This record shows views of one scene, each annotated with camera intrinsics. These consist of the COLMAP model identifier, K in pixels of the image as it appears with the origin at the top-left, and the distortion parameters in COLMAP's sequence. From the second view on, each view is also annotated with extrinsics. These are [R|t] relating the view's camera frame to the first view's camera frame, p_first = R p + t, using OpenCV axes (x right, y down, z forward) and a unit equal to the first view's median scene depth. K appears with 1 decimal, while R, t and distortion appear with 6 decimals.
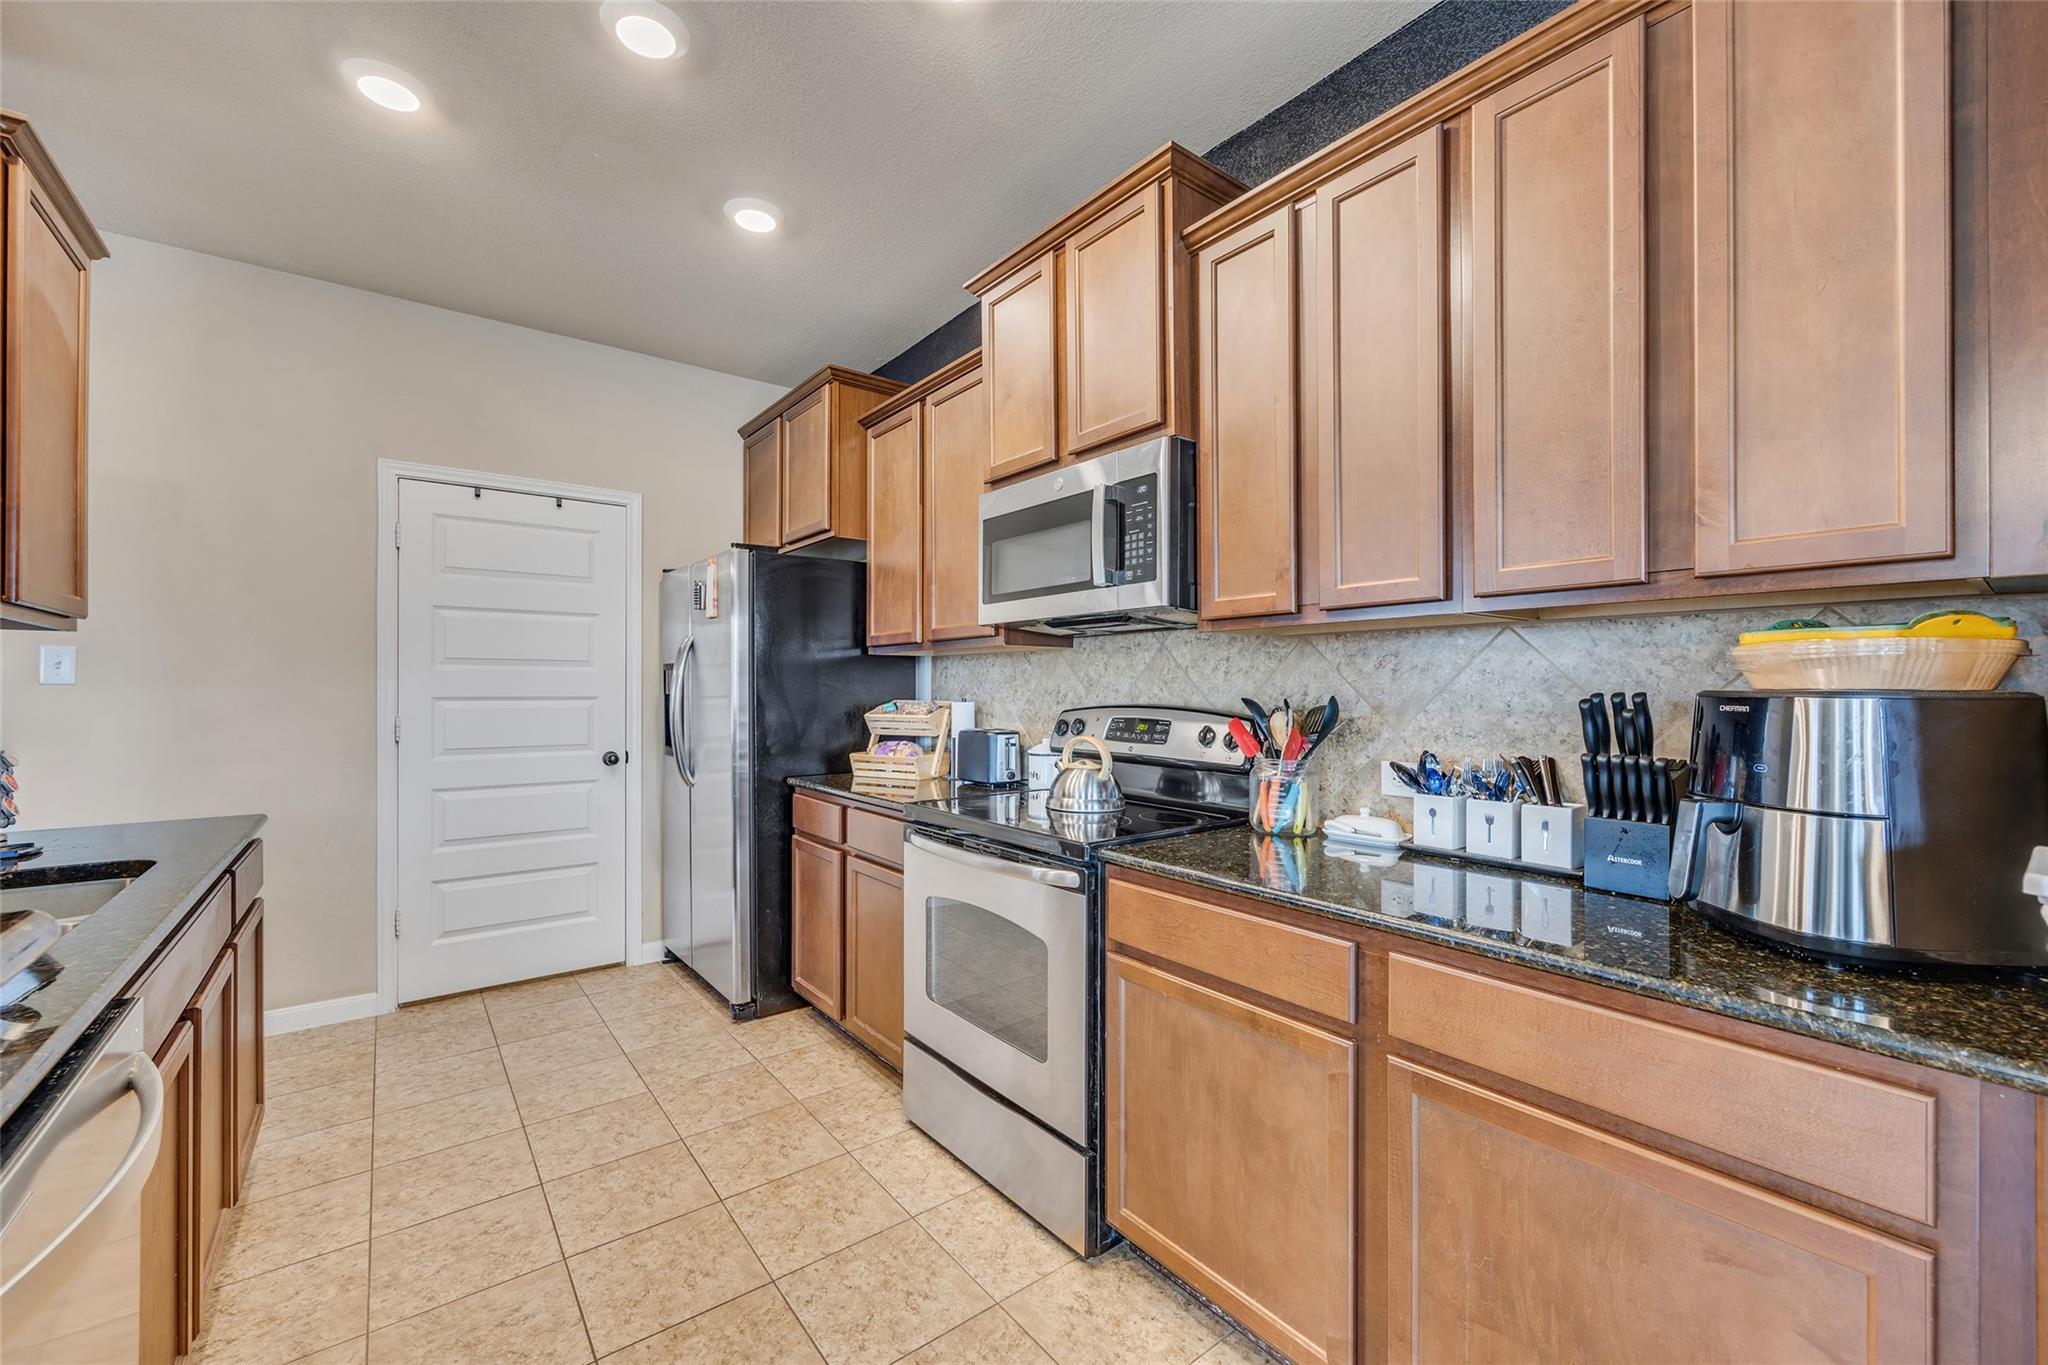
lens RADIAL K [[816.7, 0, 1018.3], [0, 816.7, 687.6], [0, 0, 1]] dist [-0.001065, -0.000082]
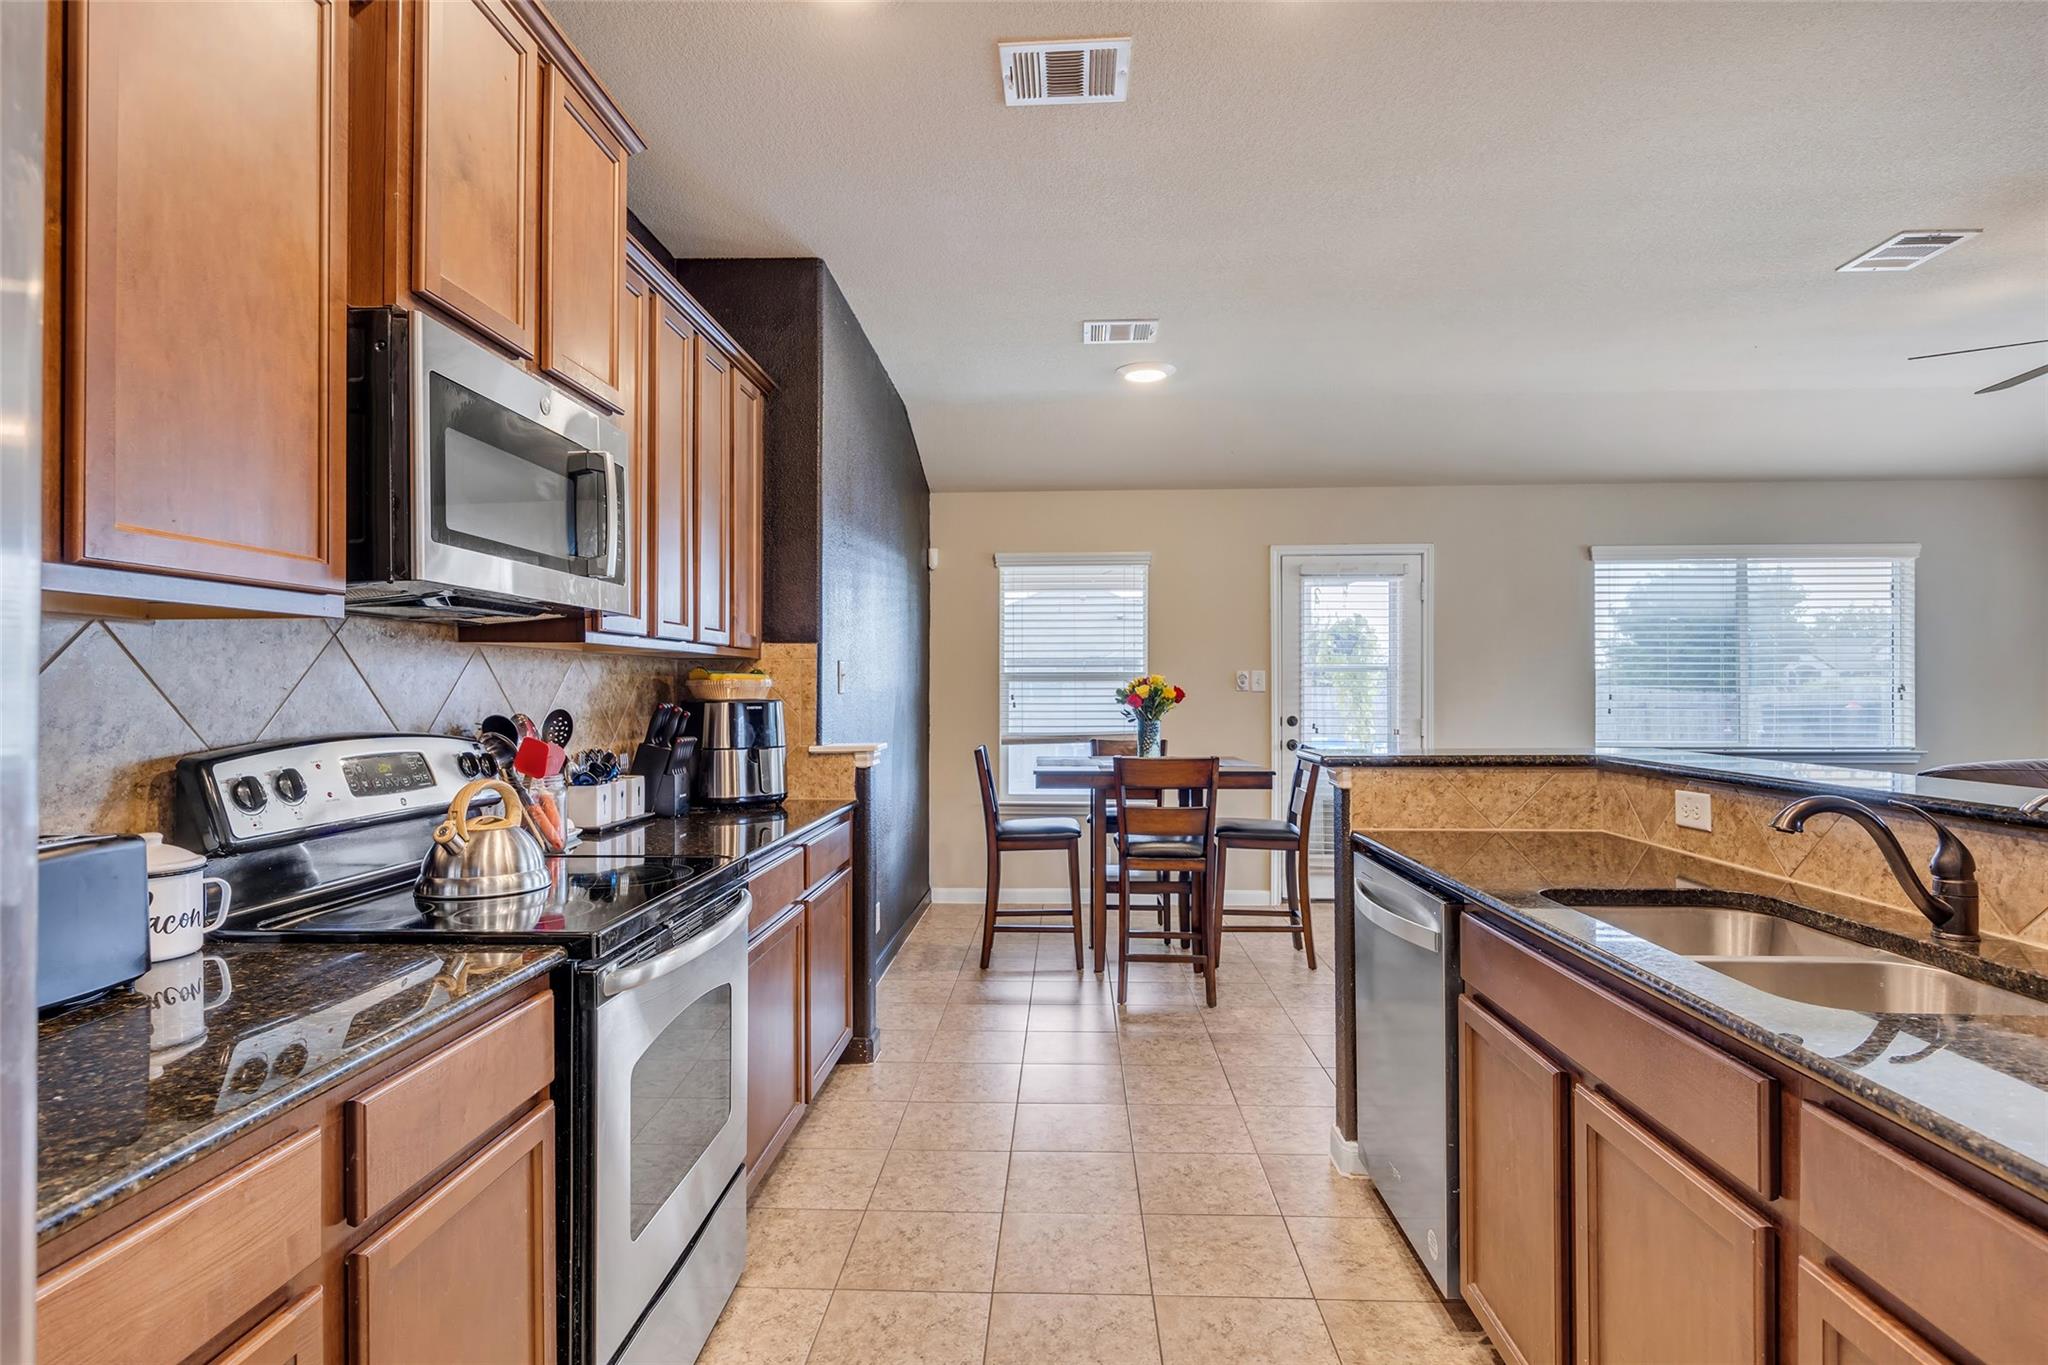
lens RADIAL K [[1041.7, 0, 1015.7], [0, 1041.7, 682.4], [0, 0, 1]] dist [-0.003371, -0.000215]
pose [[-0.757014, 0.005297, 0.653378, -0.754052], [0.002150, 0.999982, -0.005617, -0.012591], [-0.653396, -0.002847, -0.757011, 1.301884]]
